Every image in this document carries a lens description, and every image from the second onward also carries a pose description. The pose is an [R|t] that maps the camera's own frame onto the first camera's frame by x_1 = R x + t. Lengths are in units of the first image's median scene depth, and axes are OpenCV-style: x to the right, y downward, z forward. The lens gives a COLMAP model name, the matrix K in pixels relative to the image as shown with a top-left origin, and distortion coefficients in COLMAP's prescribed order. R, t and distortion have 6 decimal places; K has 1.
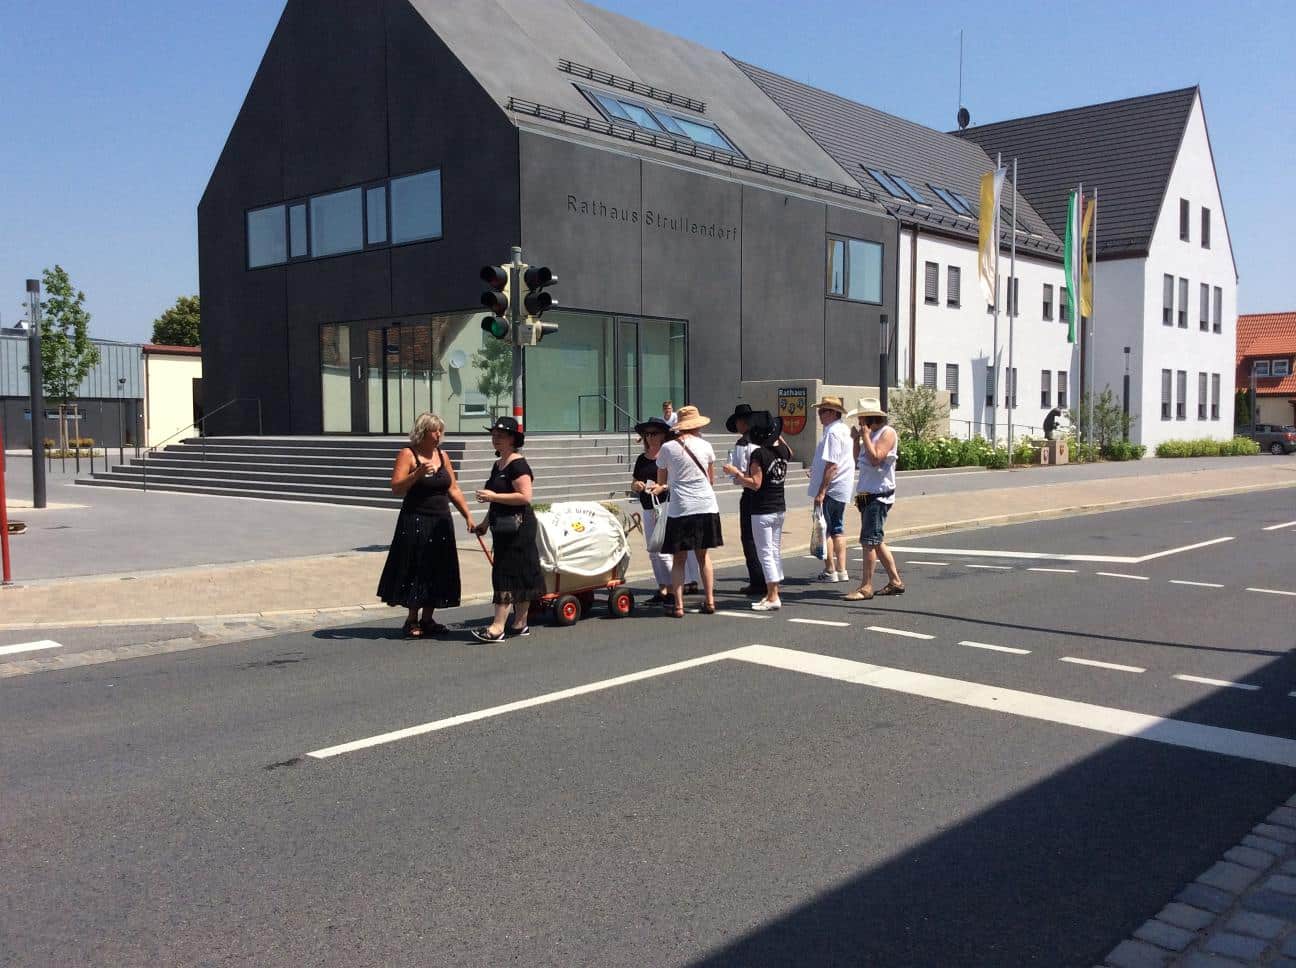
lens RADIAL K [[1184.6, 0, 645.6], [0, 1184.6, 498.4], [0, 0, 1]] dist [0.127902, -0.284062]
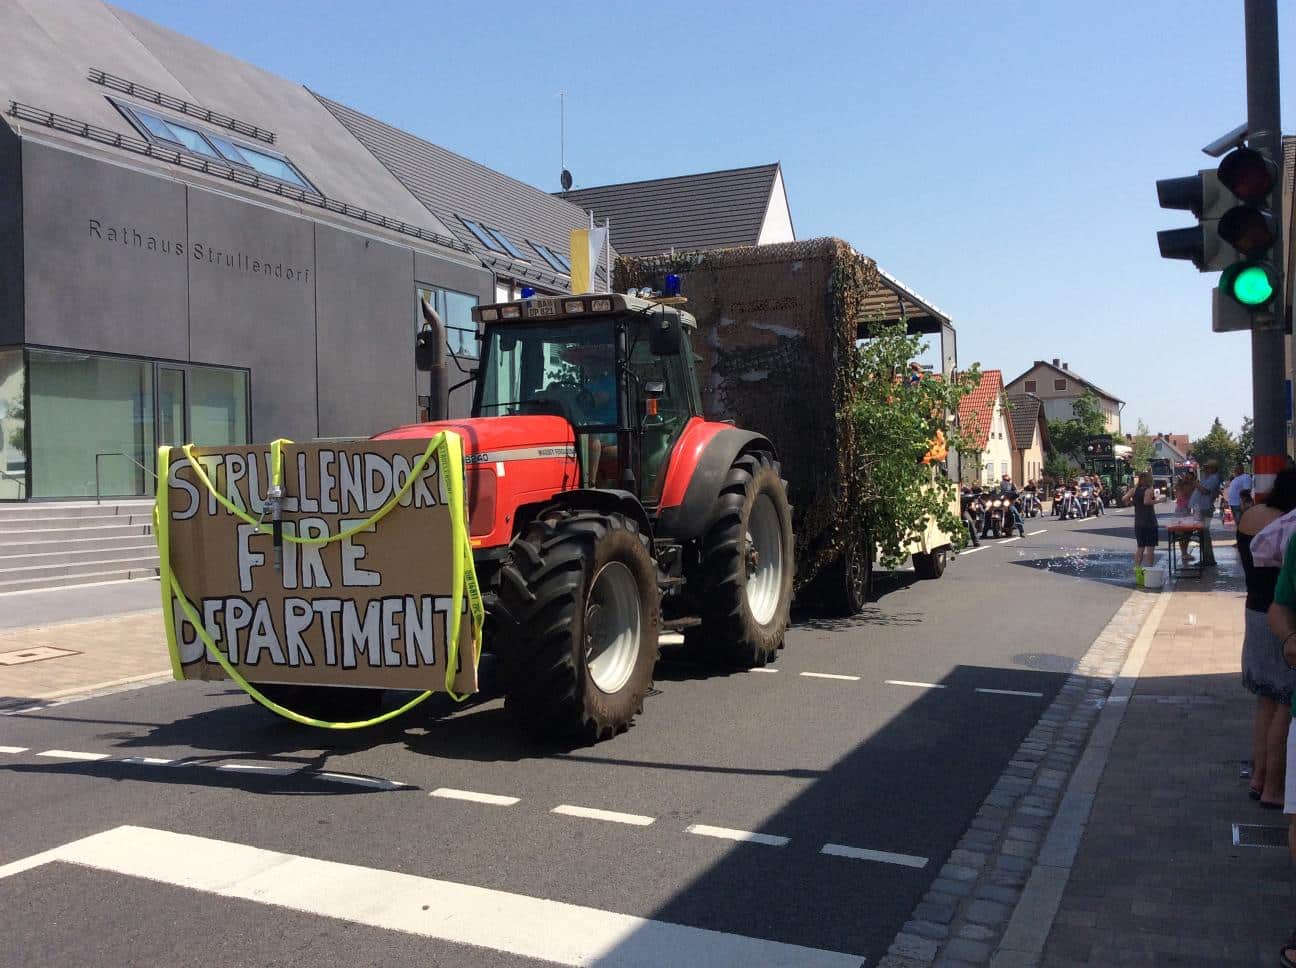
lens RADIAL K [[1187.5, 0, 648.0], [0, 1187.5, 484.0], [0, 0, 1]] dist [0.110873, -0.223187]
pose [[0.954082, -0.008221, 0.299431, 0.044865], [0.026256, 0.998071, -0.056257, -0.006263], [-0.298391, 0.061536, 0.952458, 0.063847]]
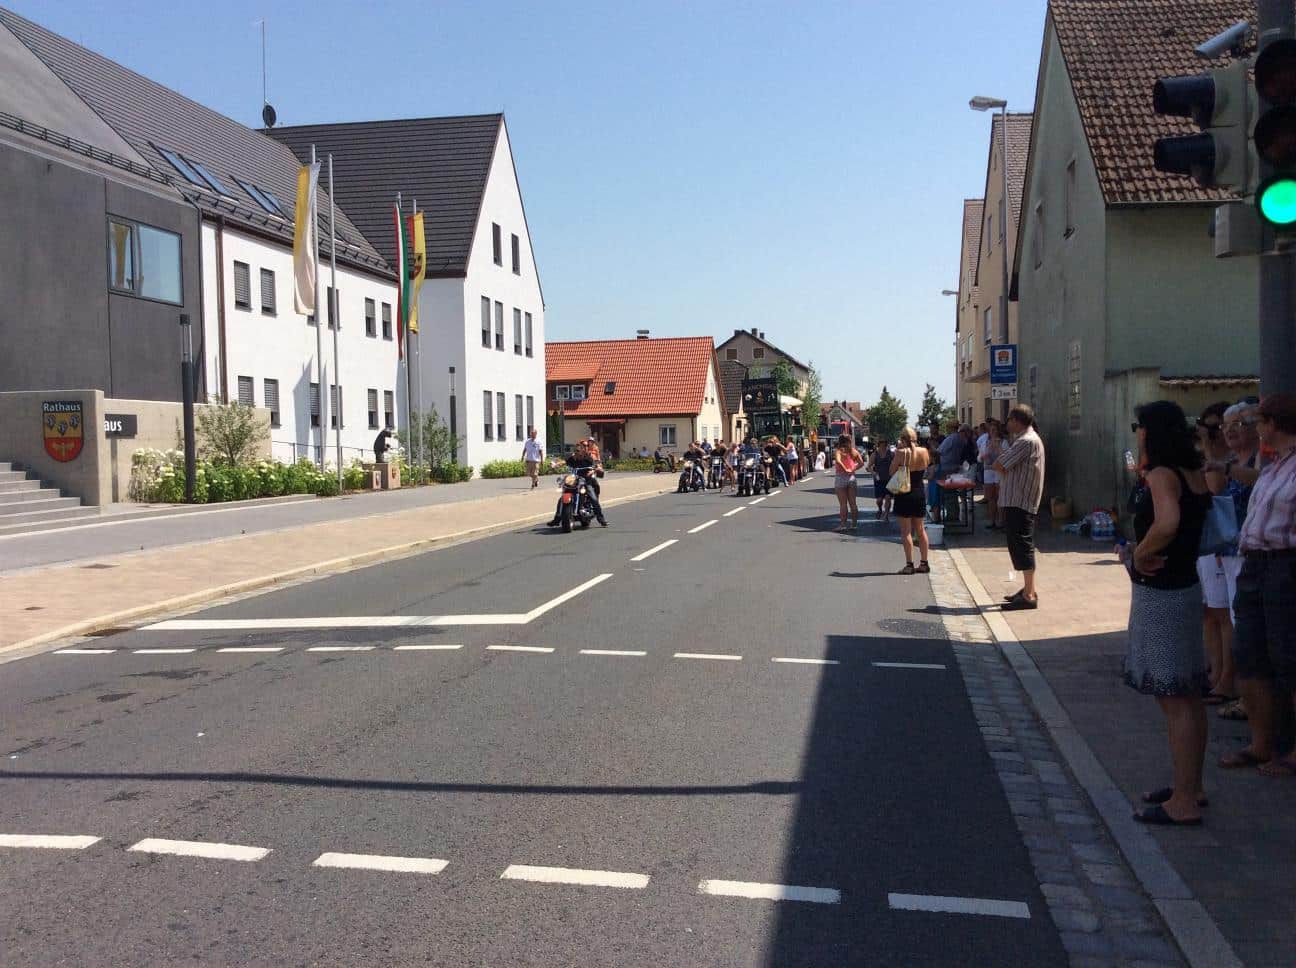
lens RADIAL K [[1178.4, 0, 650.5], [0, 1178.4, 496.8], [0, 0, 1]] dist [0.086189, -0.195459]
pose [[0.847532, -0.032765, 0.529732, 0.030461], [0.043174, 0.999041, -0.007282, -0.007525], [-0.528985, 0.029043, 0.848134, 0.124369]]
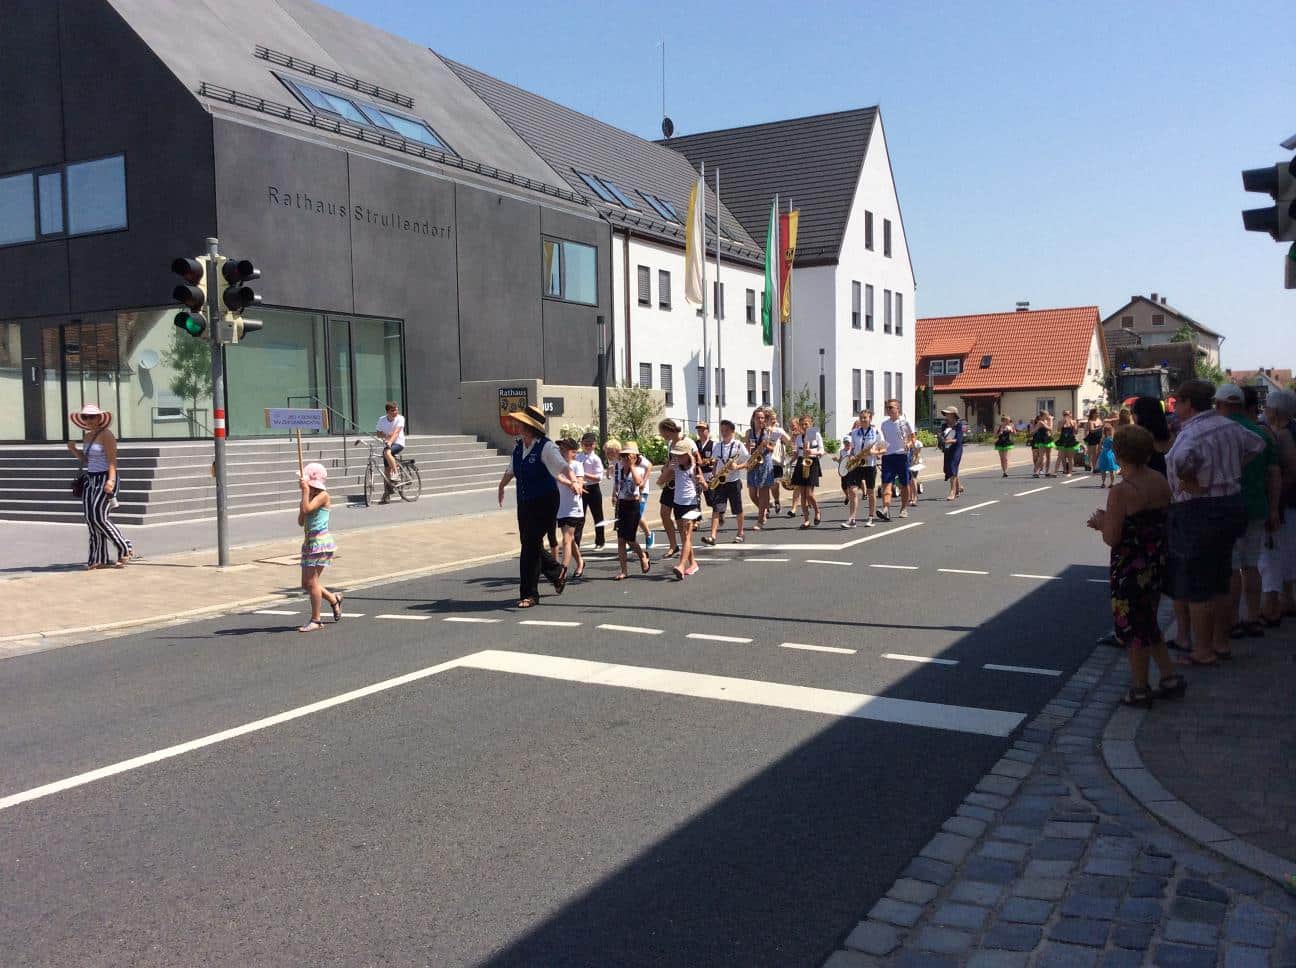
lens RADIAL K [[1187.5, 0, 648.0], [0, 1187.5, 484.0], [0, 0, 1]] dist [0.110873, -0.223187]
pose [[0.972235, -0.026892, 0.232456, -0.000562], [0.029830, 0.999513, -0.009133, -0.000046], [-0.232097, 0.015814, 0.972564, 0.004314]]
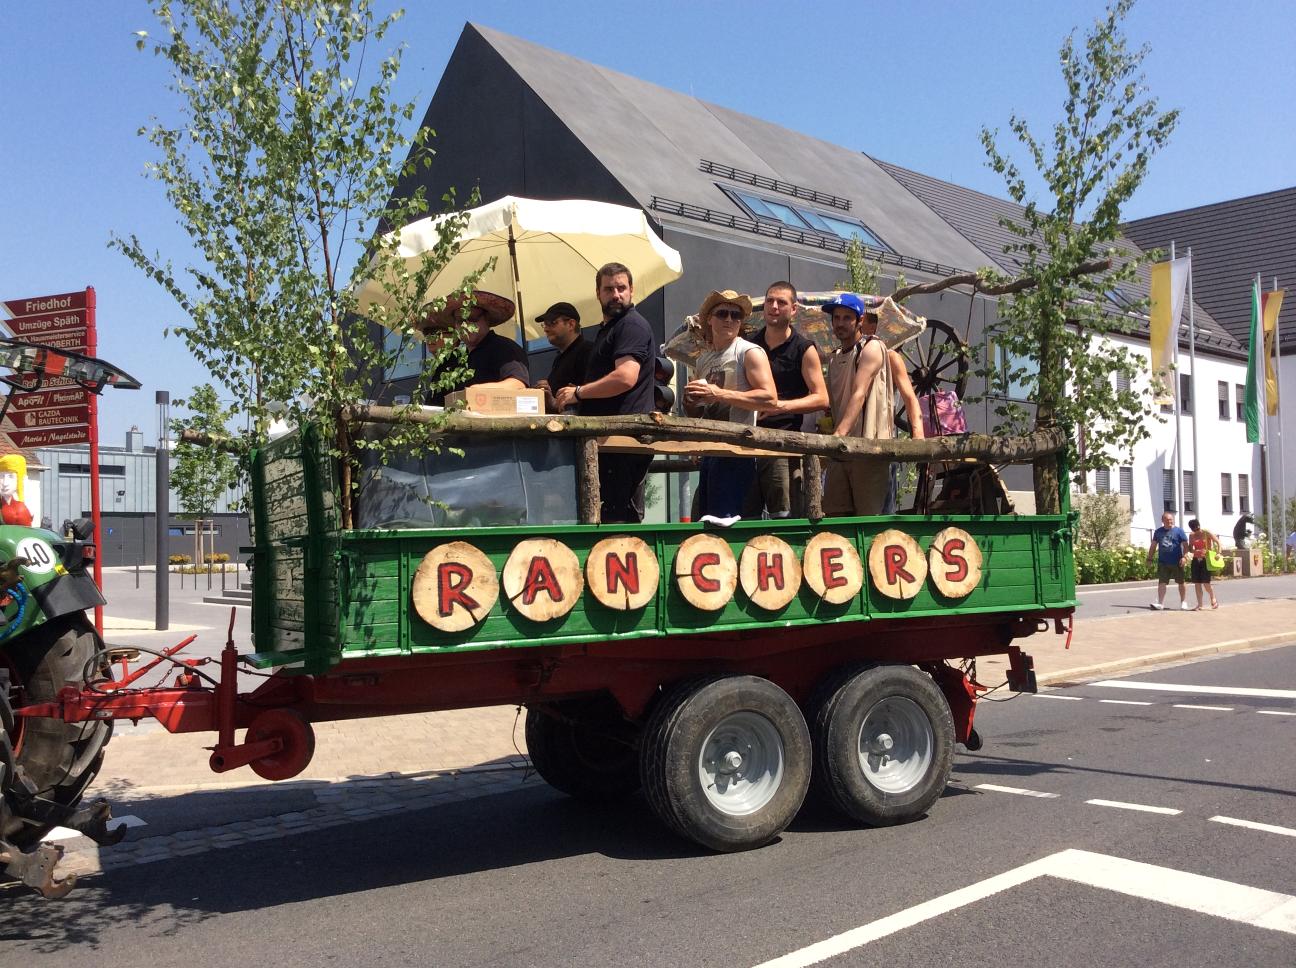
lens RADIAL K [[1183.2, 0, 656.0], [0, 1183.2, 483.1], [0, 0, 1]] dist [0.126079, -0.220478]
pose [[0.995795, -0.012027, -0.090815, -0.021733], [0.002443, 0.994477, -0.104924, -0.004848], [0.091576, 0.104261, 0.990325, 0.062469]]
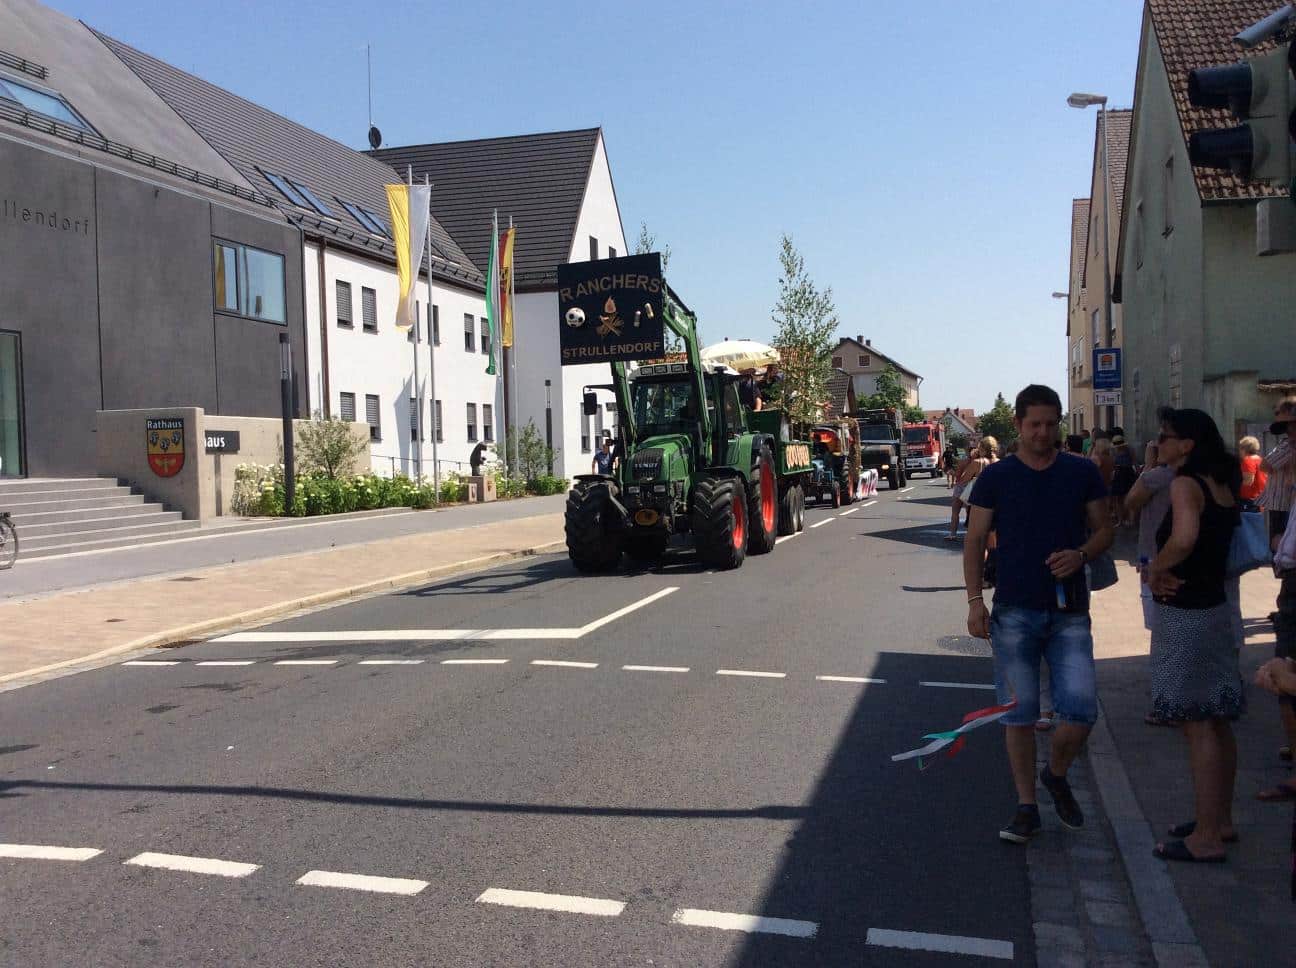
lens RADIAL K [[1179.5, 0, 649.6], [0, 1179.5, 500.1], [0, 0, 1]] dist [0.095037, -0.210865]
pose [[0.893279, -0.033908, 0.448222, 0.044859], [0.046552, 0.998767, -0.017217, -0.007835], [-0.447086, 0.036246, 0.893756, 0.119023]]
